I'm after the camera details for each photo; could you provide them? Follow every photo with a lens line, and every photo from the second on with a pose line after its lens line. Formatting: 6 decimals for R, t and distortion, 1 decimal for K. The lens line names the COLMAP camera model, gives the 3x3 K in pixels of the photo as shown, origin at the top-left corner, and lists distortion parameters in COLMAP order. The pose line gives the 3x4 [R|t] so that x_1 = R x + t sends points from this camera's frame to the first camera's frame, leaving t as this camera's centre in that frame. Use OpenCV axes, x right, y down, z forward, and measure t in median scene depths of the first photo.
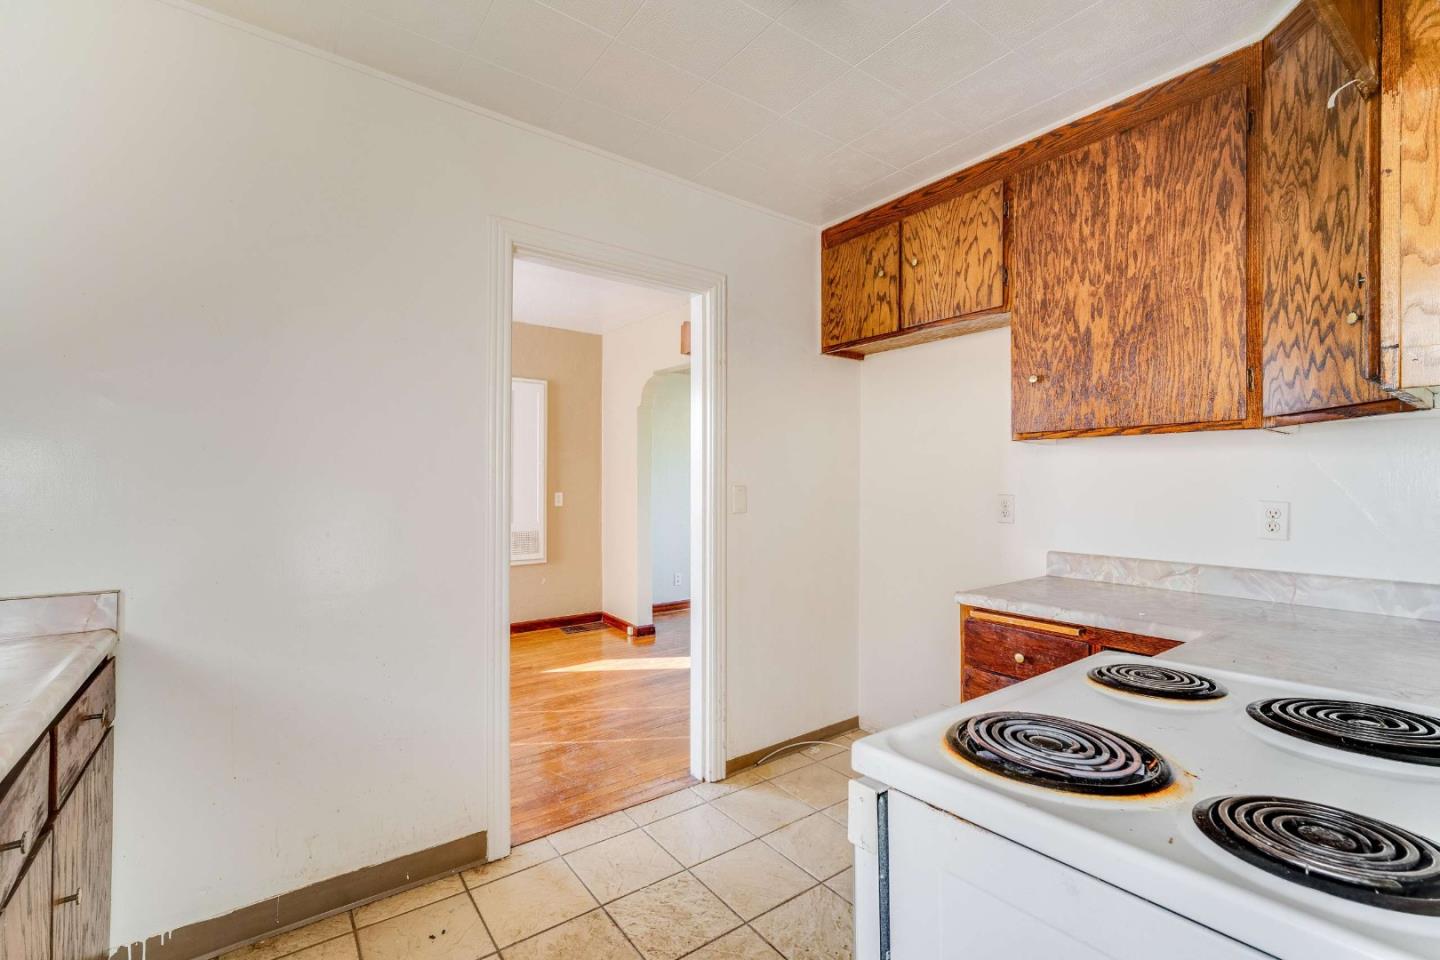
lens RADIAL K [[622.2, 0, 715.2], [0, 622.2, 477.2], [0, 0, 1]] dist [-0.001753, 0.000916]
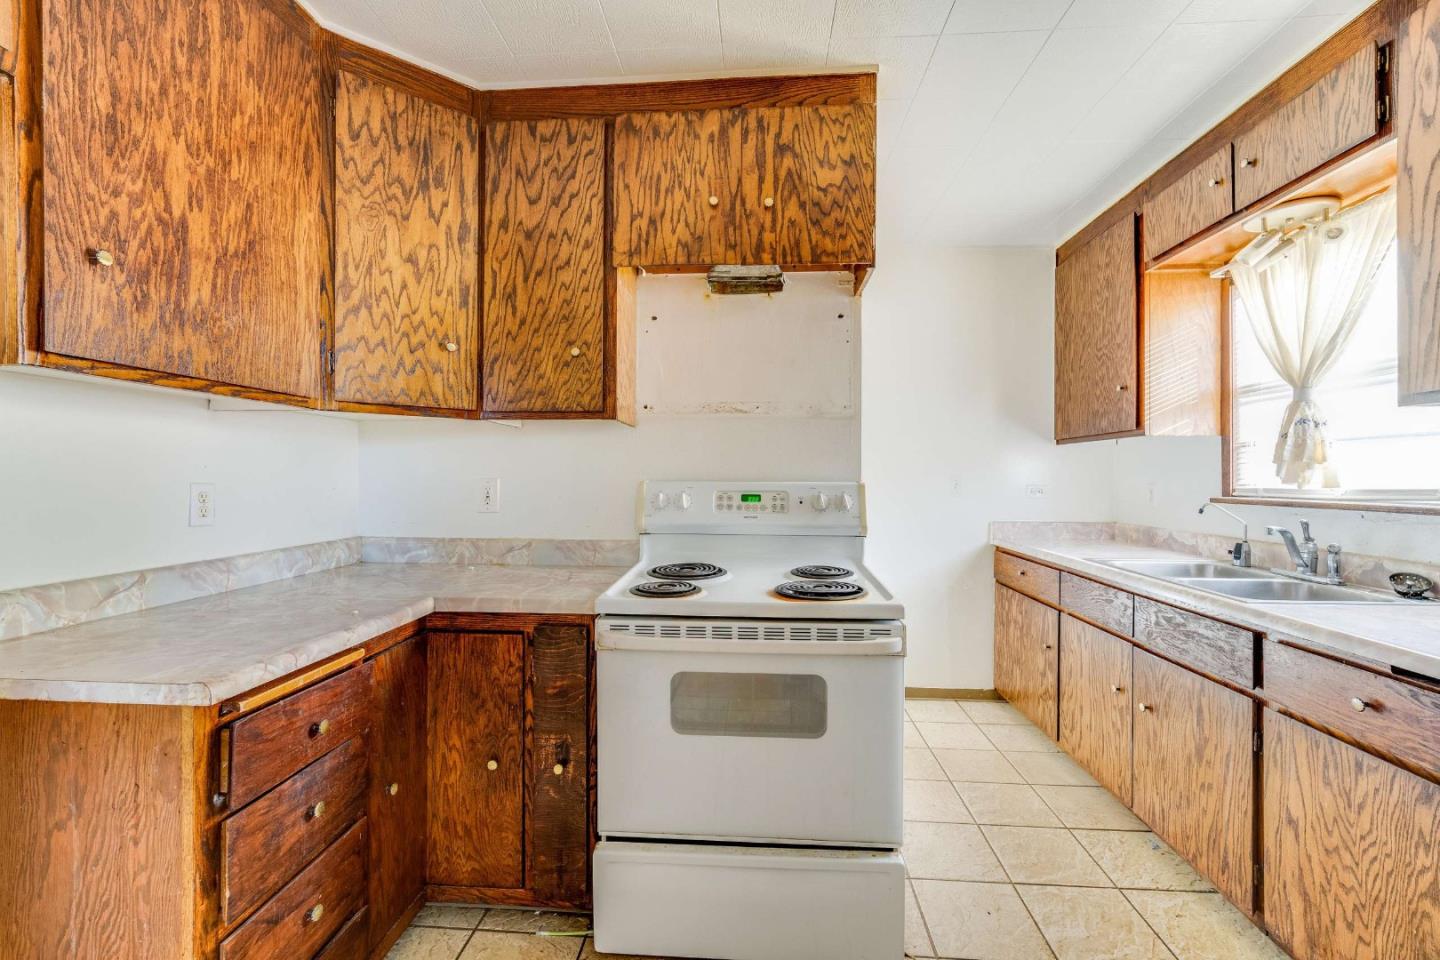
lens RADIAL K [[622.2, 0, 715.2], [0, 622.2, 477.2], [0, 0, 1]] dist [-0.001753, 0.000916]
pose [[-0.759687, -0.006924, 0.650253, -0.239142], [-0.010142, 0.999948, -0.001201, 0.023061], [-0.650210, -0.007508, -0.759717, 1.176819]]
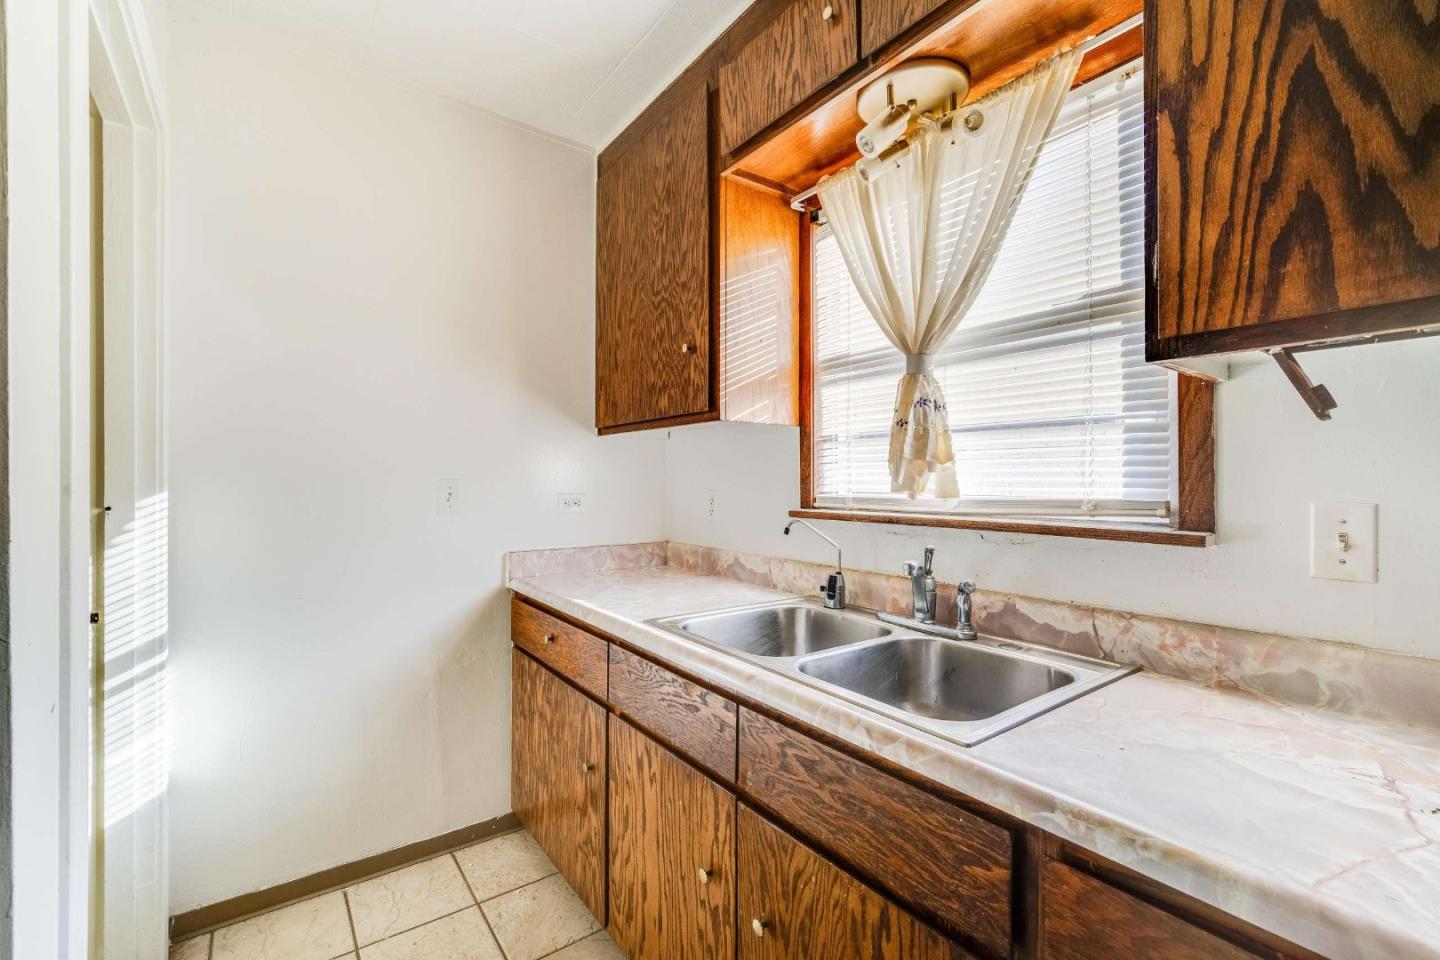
lens RADIAL K [[622.2, 0, 715.2], [0, 622.2, 477.2], [0, 0, 1]] dist [-0.001753, 0.000916]
pose [[-0.999972, -0.004994, 0.005629, -0.112562], [-0.005052, 0.999933, -0.010379, 0.015978], [-0.005577, -0.010407, -0.999930, 0.637706]]
